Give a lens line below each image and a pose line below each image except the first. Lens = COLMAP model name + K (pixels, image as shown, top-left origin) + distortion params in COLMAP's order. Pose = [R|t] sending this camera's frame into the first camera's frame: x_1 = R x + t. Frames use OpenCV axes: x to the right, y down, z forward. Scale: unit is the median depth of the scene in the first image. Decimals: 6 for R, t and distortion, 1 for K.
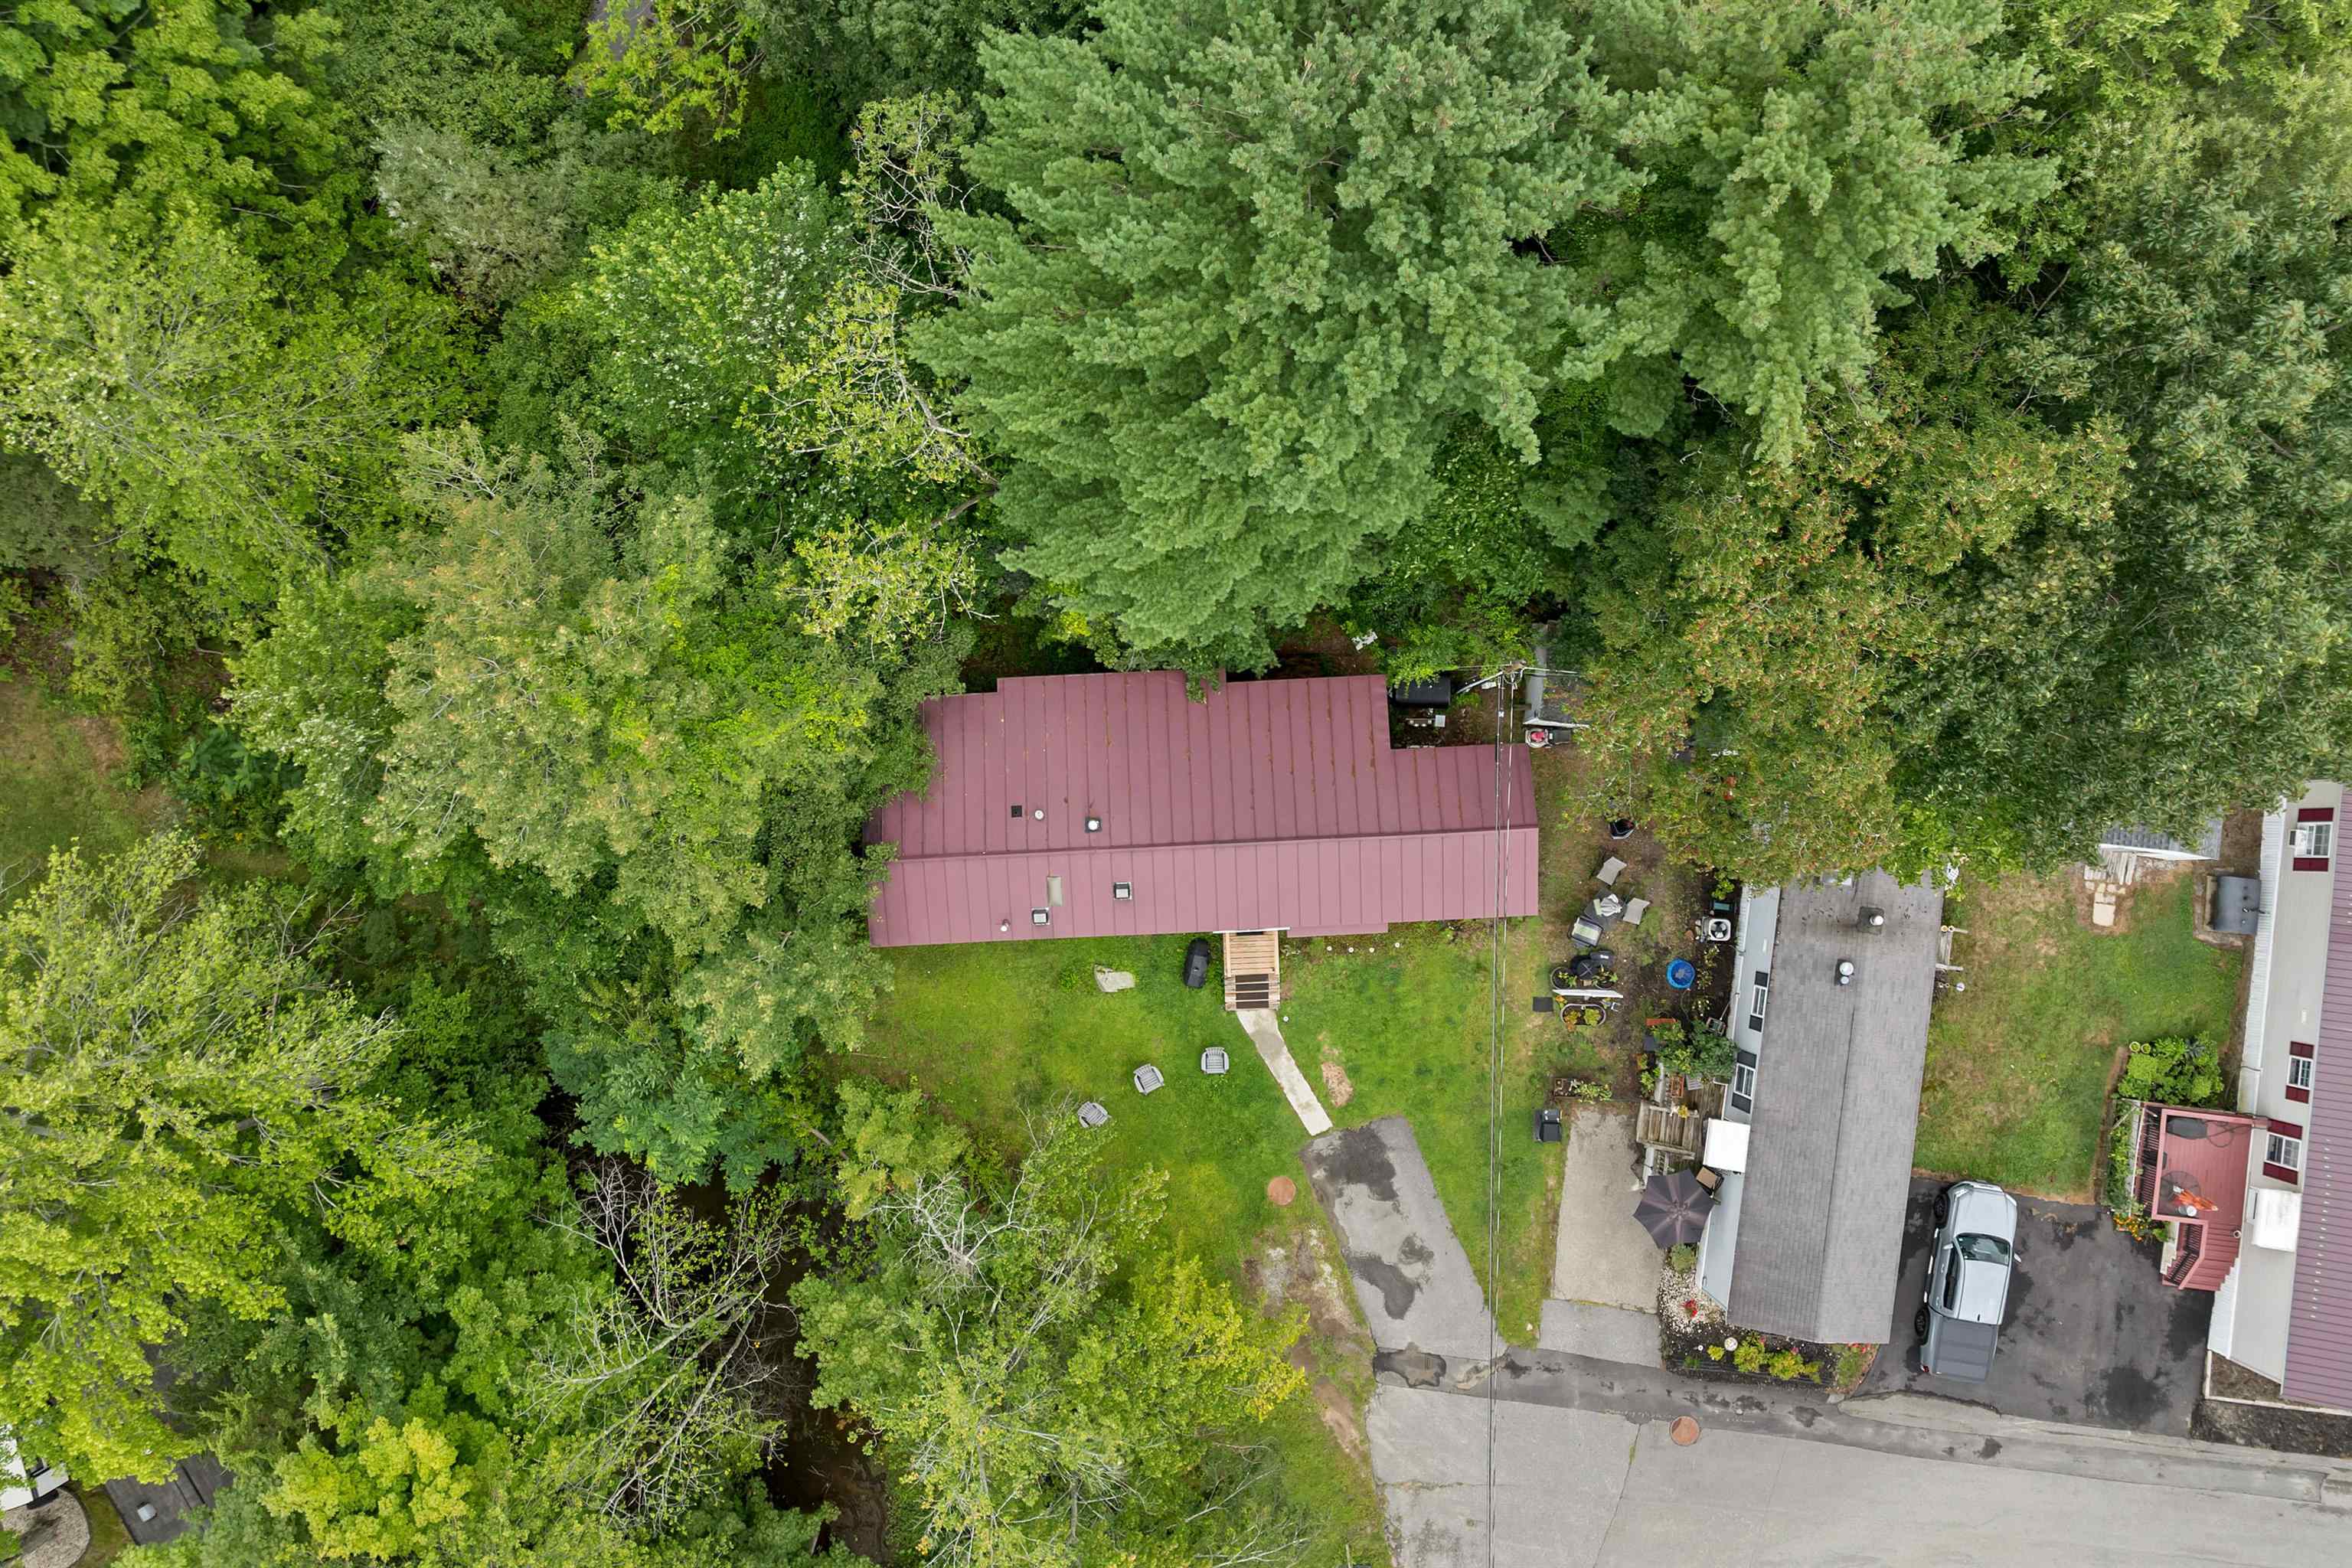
lens RADIAL K [[1678.8, 0, 1174.1], [0, 1678.8, 718.6], [0, 0, 1]] dist [-0.043204, 0.001460]
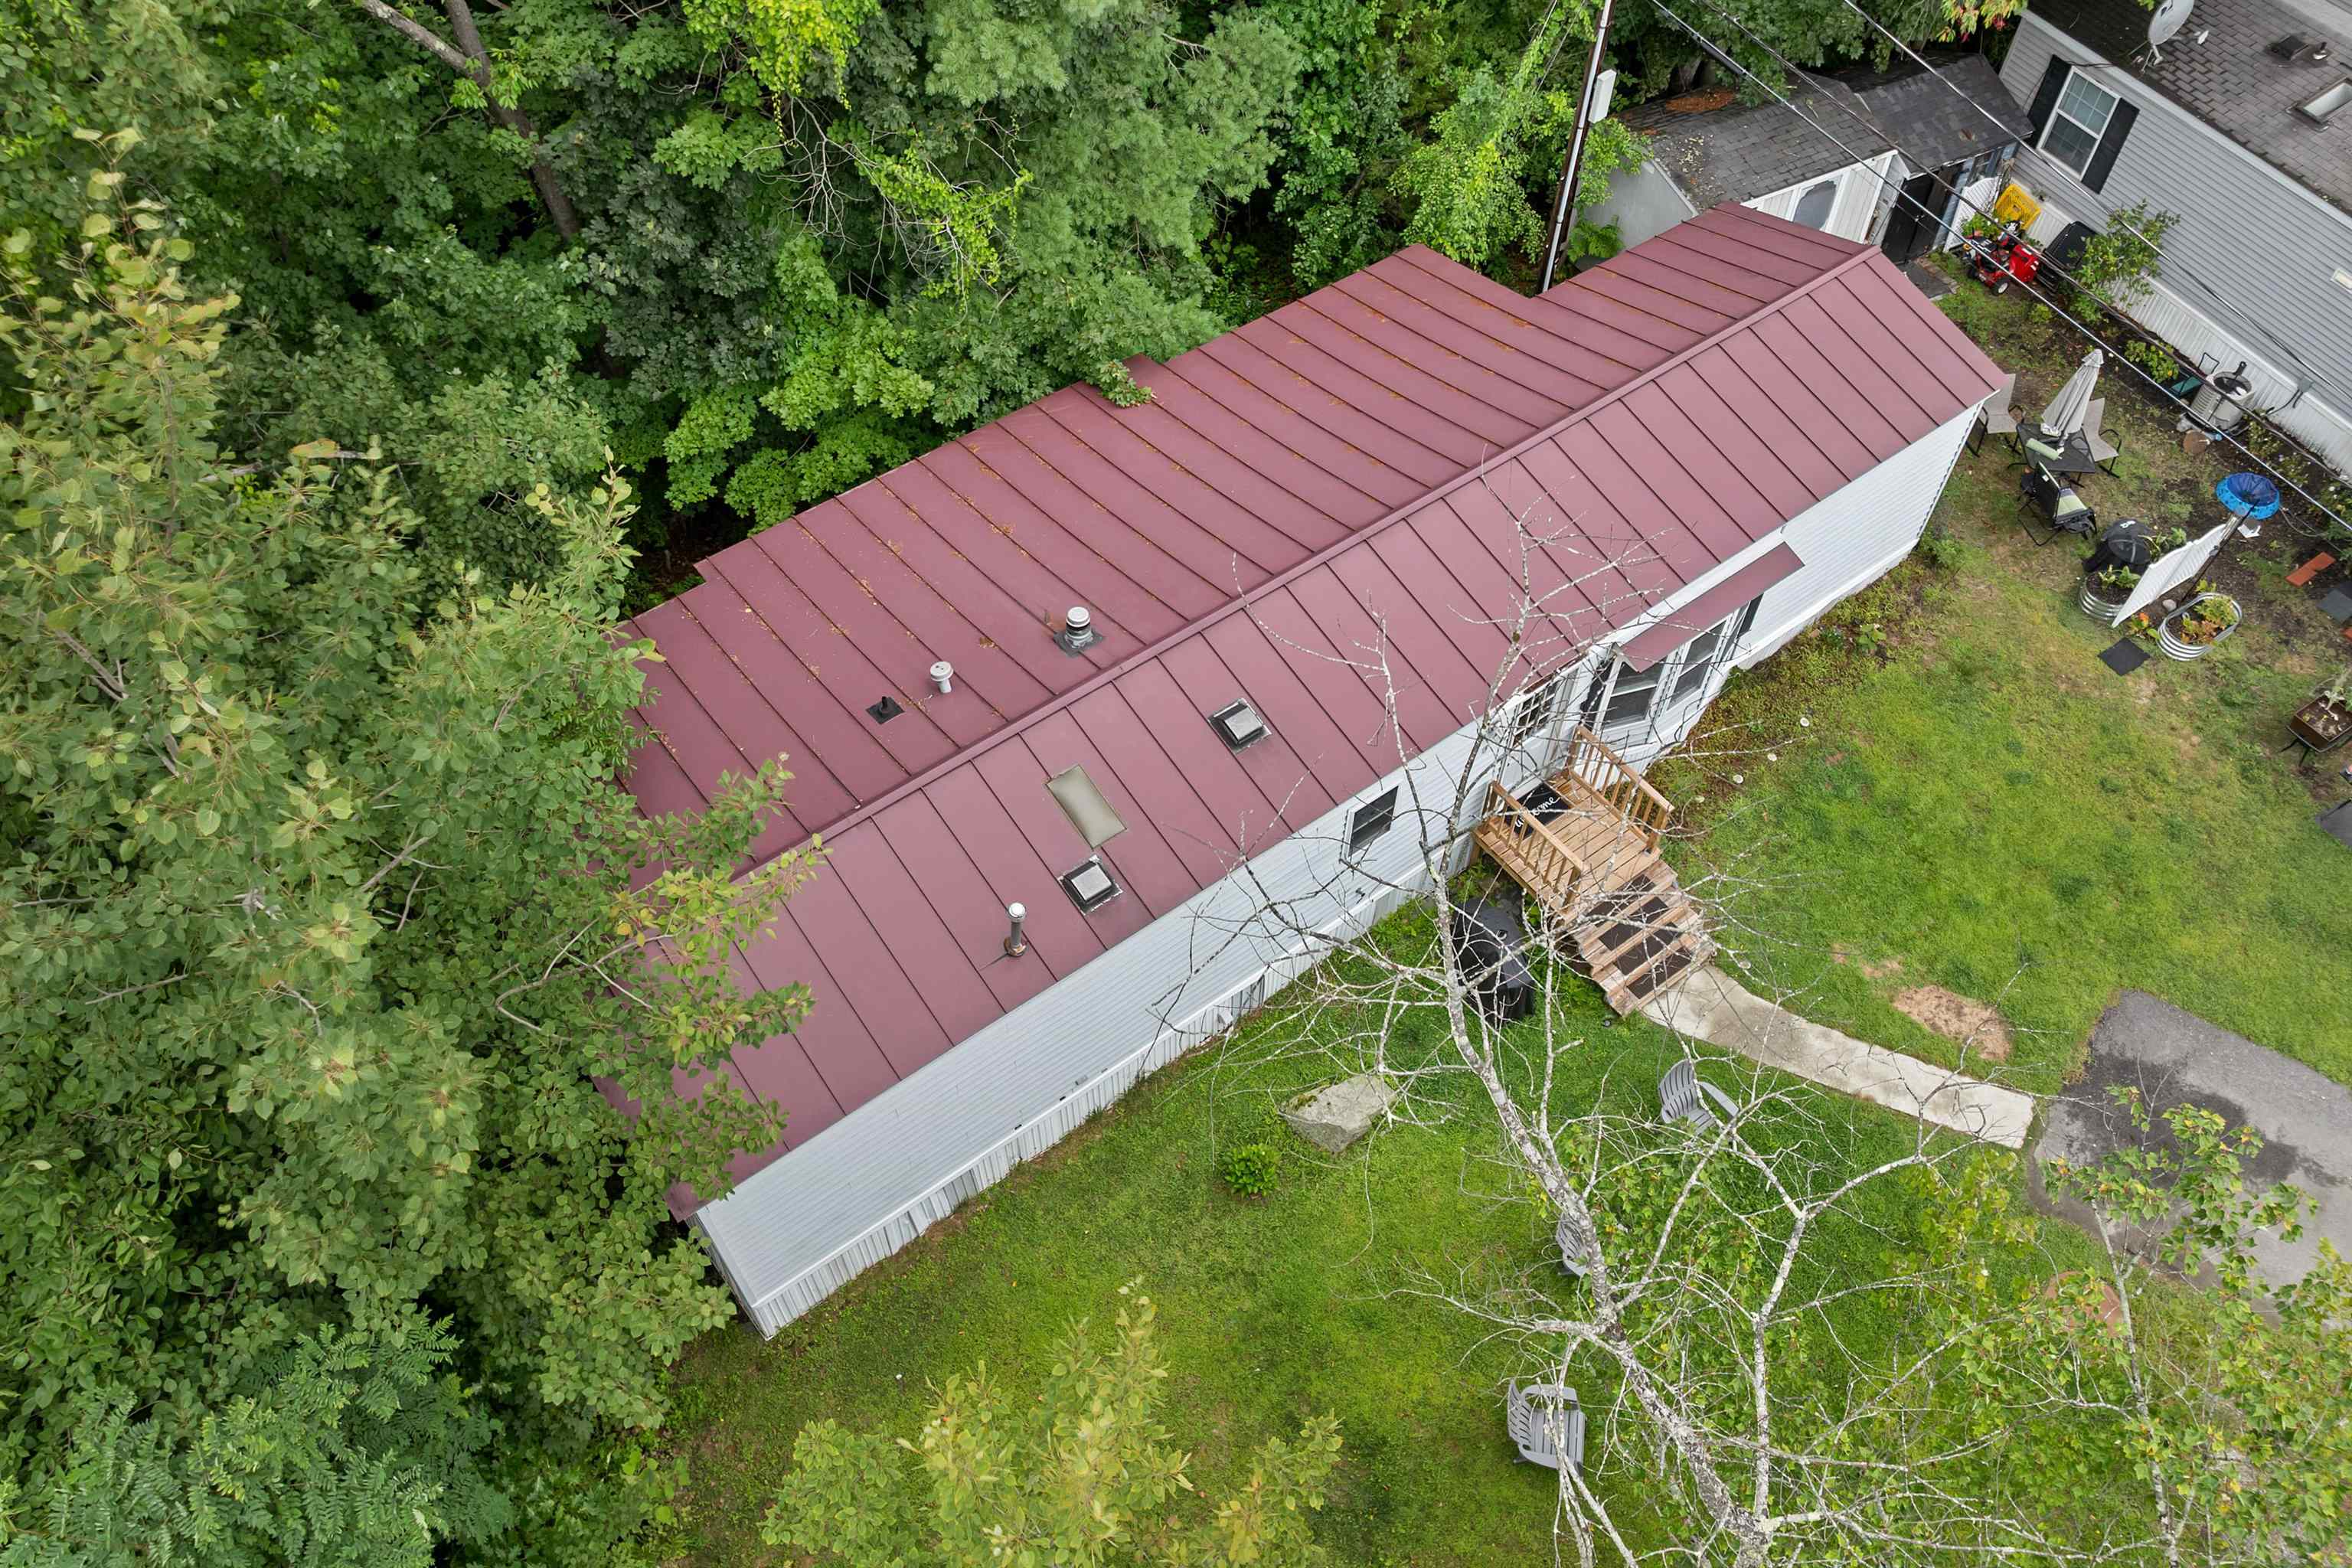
lens RADIAL K [[1678.8, 0, 1174.1], [0, 1678.8, 718.6], [0, 0, 1]] dist [-0.043204, 0.001460]
pose [[0.833064, -0.436313, 0.340052, -0.158846], [0.552159, 0.693124, -0.463357, 0.250161], [-0.033529, 0.573769, 0.818331, 0.649866]]
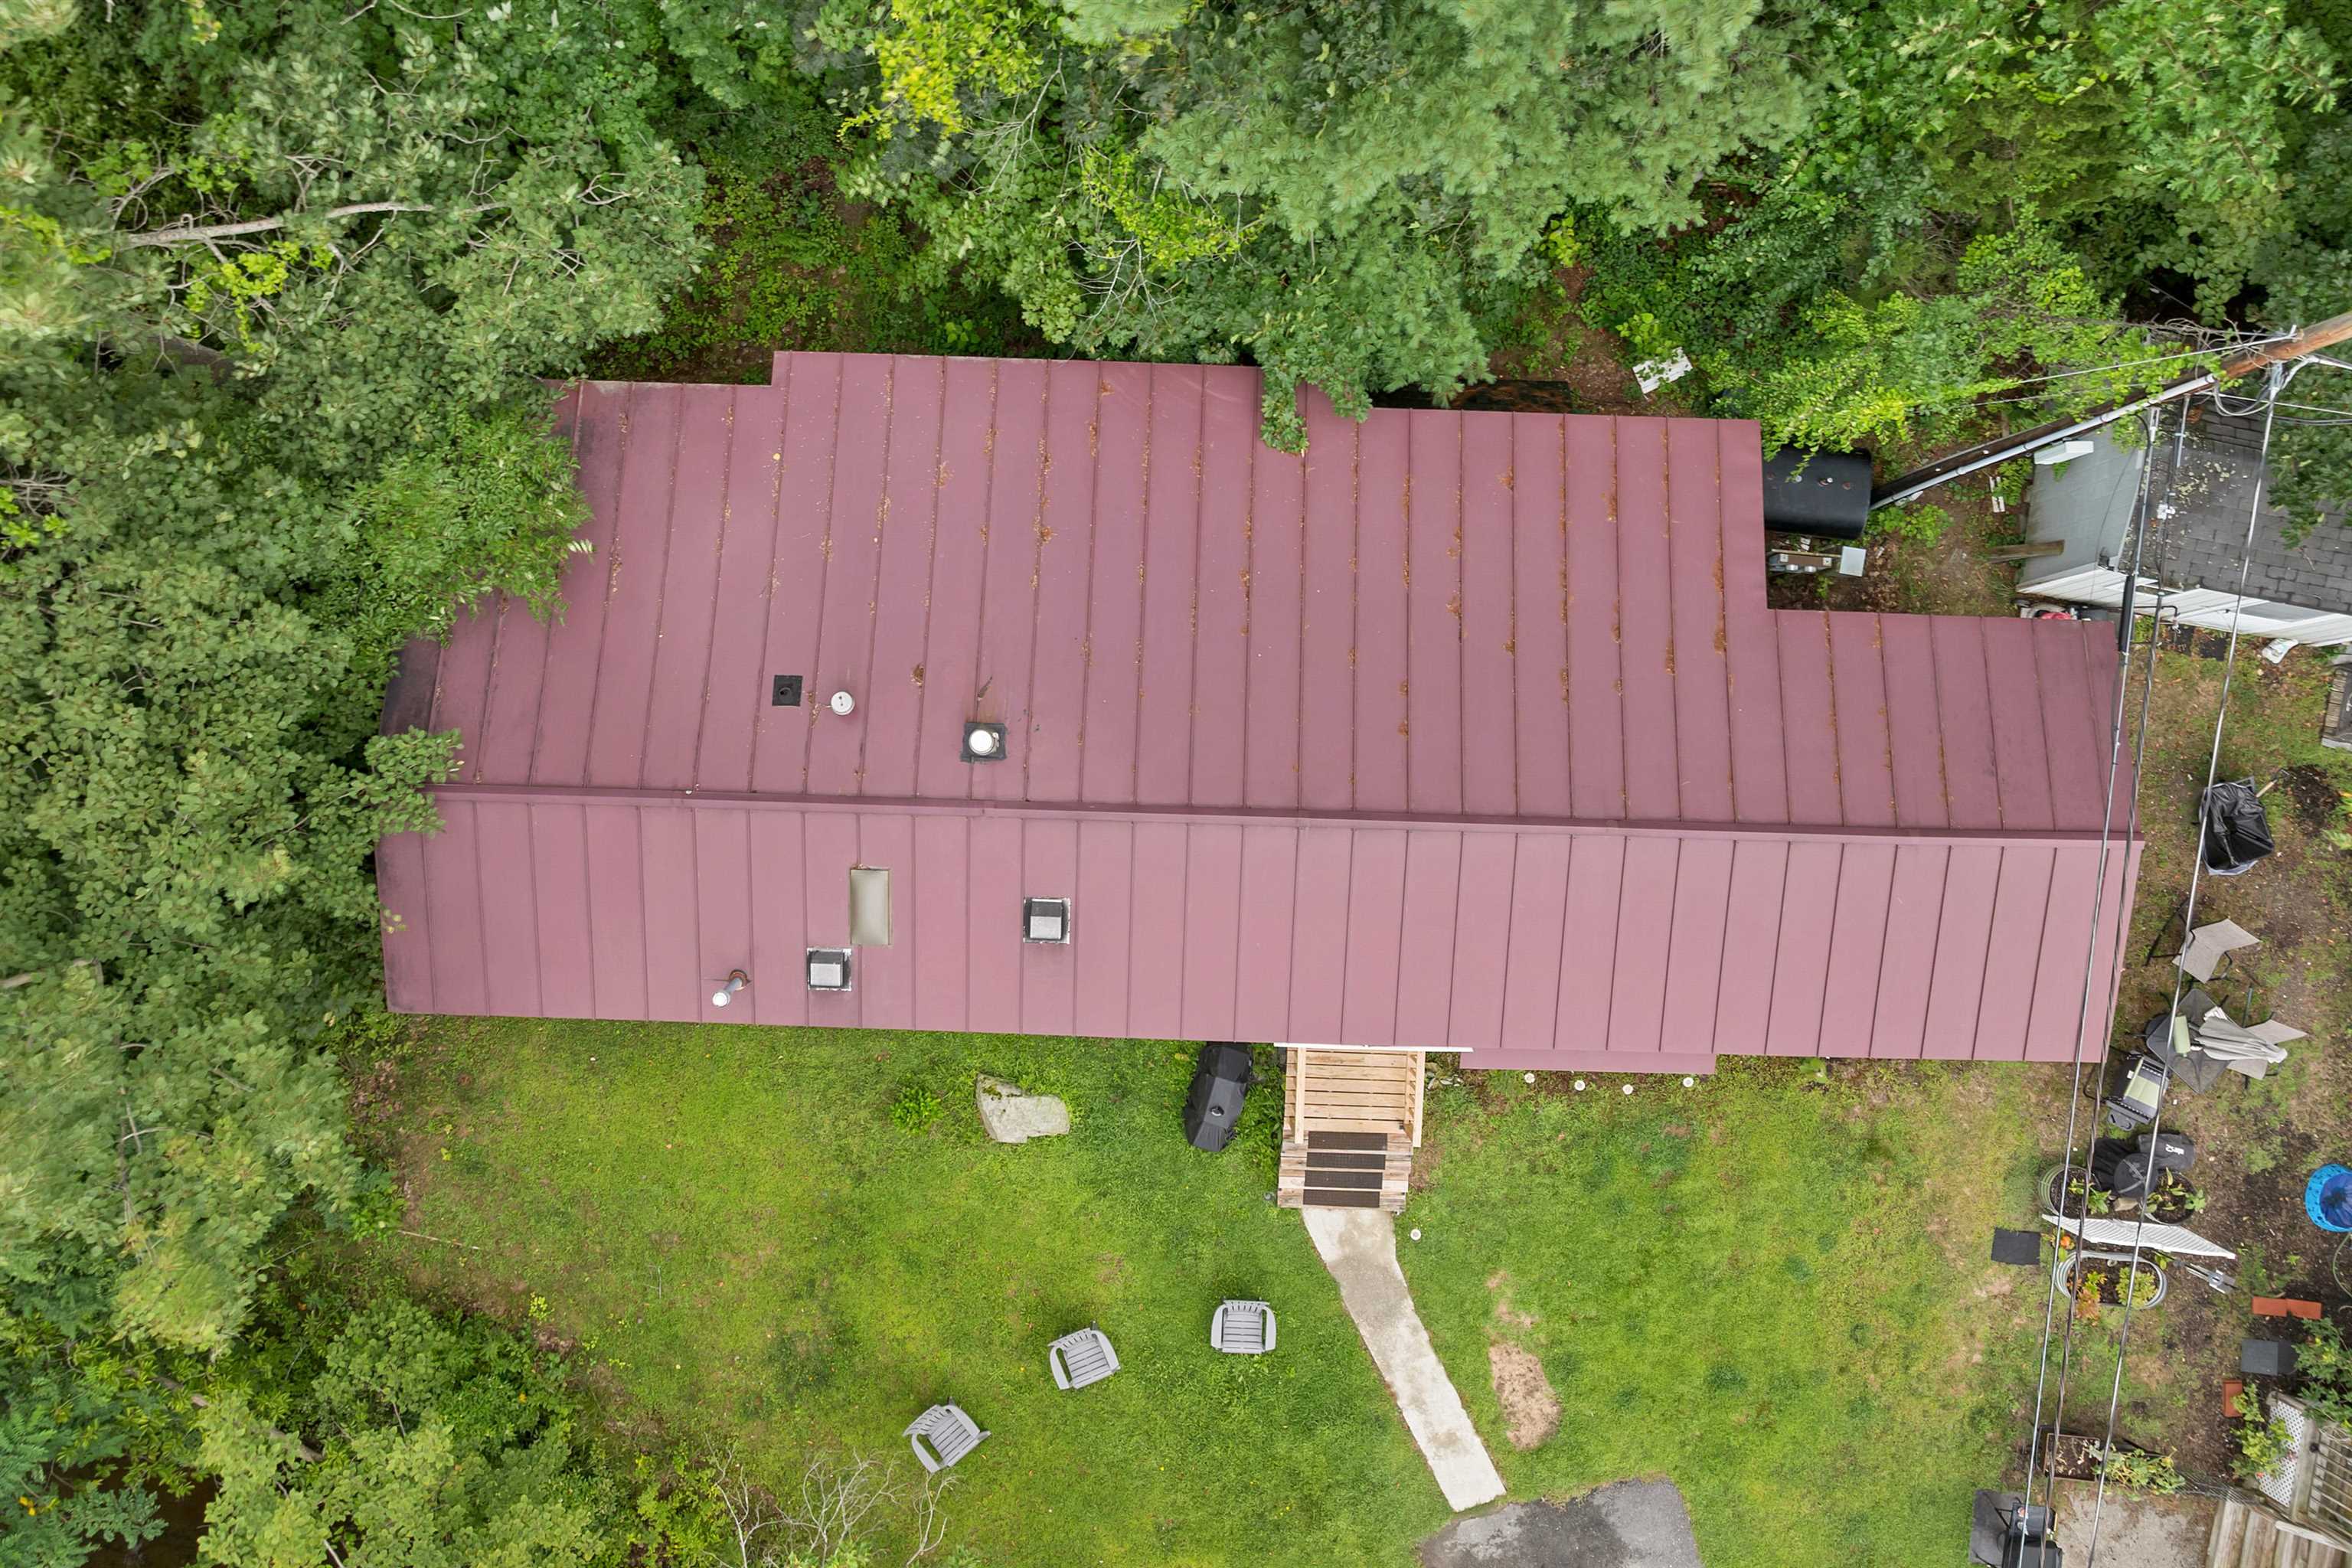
lens RADIAL K [[1678.8, 0, 1174.1], [0, 1678.8, 718.6], [0, 0, 1]] dist [-0.043204, 0.001460]
pose [[0.996889, 0.078679, 0.004717, -0.007164], [-0.078777, 0.996541, 0.026444, 0.042032], [-0.002620, -0.026733, 0.999639, 0.583402]]
